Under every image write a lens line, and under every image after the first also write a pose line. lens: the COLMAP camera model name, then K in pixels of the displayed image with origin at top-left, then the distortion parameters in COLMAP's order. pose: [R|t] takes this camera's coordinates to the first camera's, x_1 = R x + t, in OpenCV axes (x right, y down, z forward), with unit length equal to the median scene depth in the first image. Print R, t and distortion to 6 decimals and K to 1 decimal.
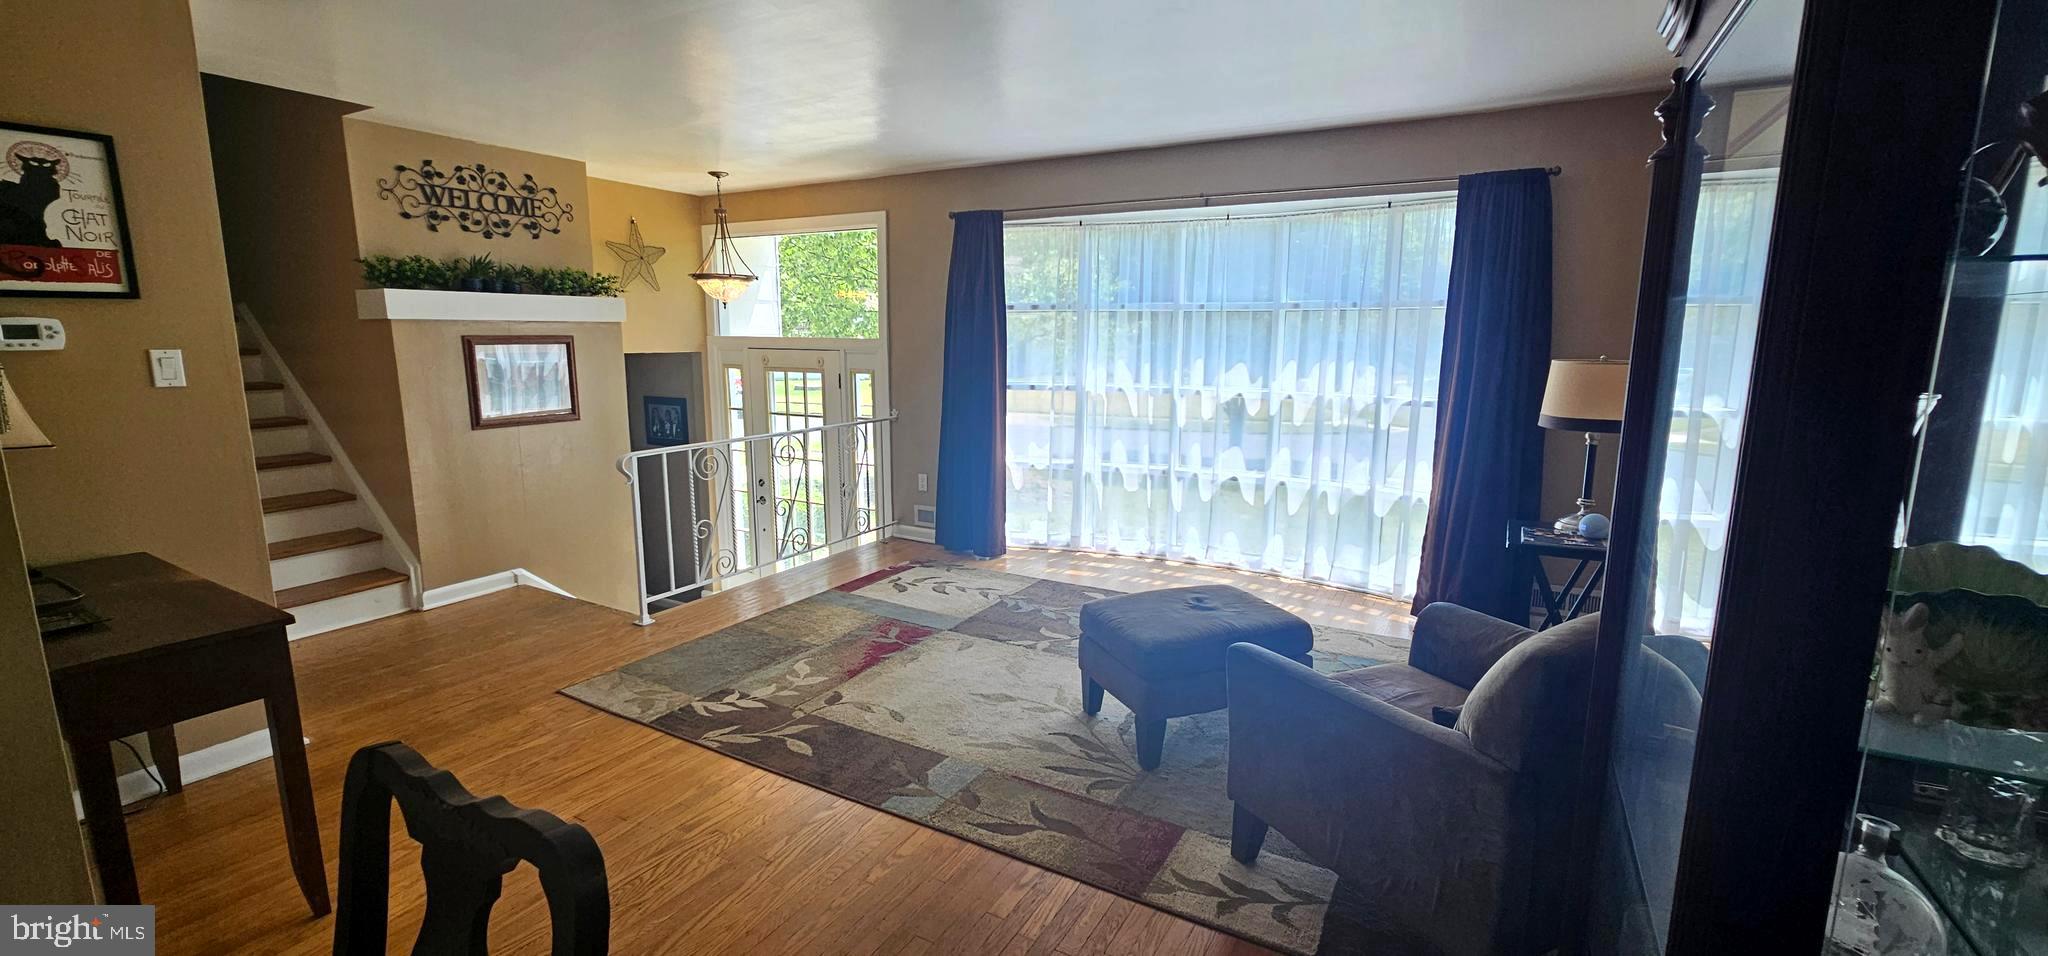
lens RADIAL K [[835.8, 0, 1023.6], [0, 835.8, 472.9], [0, 0, 1]] dist [-0.001652, 0.000049]
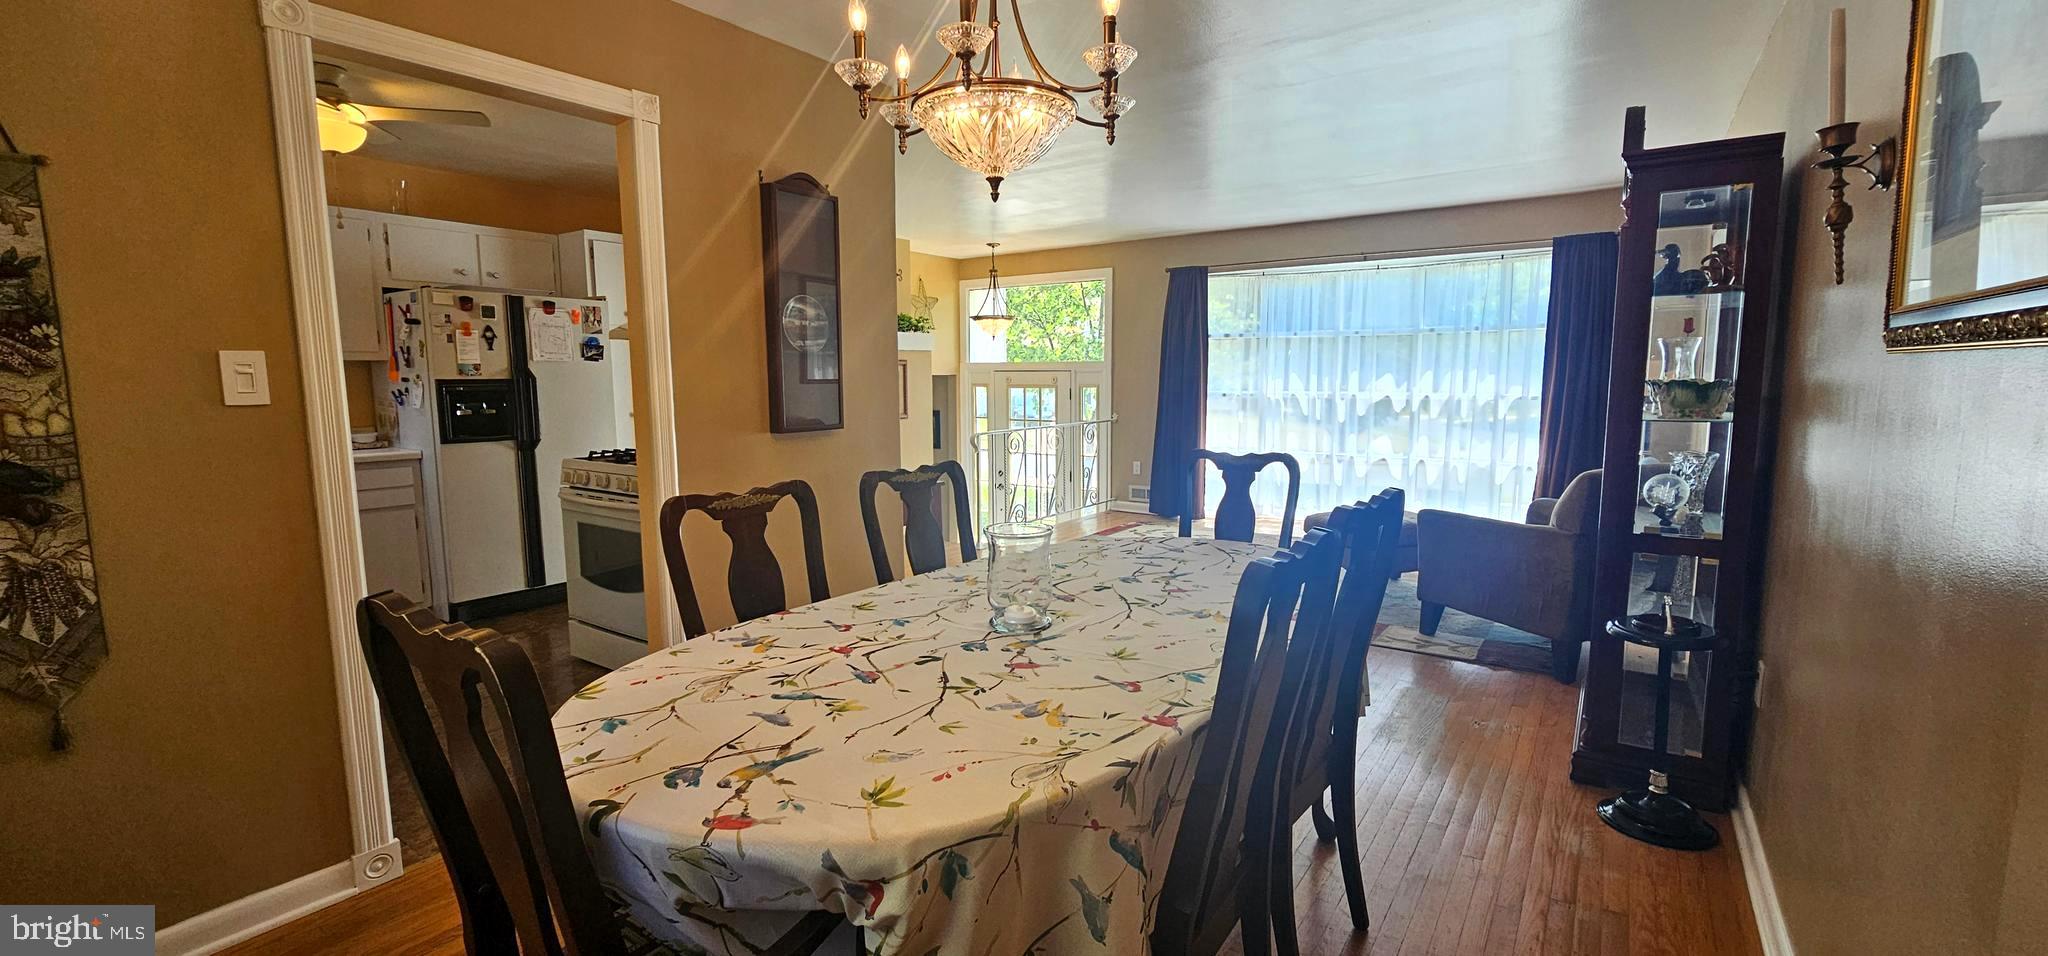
lens RADIAL K [[835.8, 0, 1026.1], [0, 835.8, 476.9], [0, 0, 1]] dist [-0.001652, 0.000049]
pose [[0.994928, 0.001481, -0.100583, -0.184172], [-0.005871, 0.999042, -0.043361, 0.096499], [0.100422, 0.043731, 0.993983, -0.390328]]
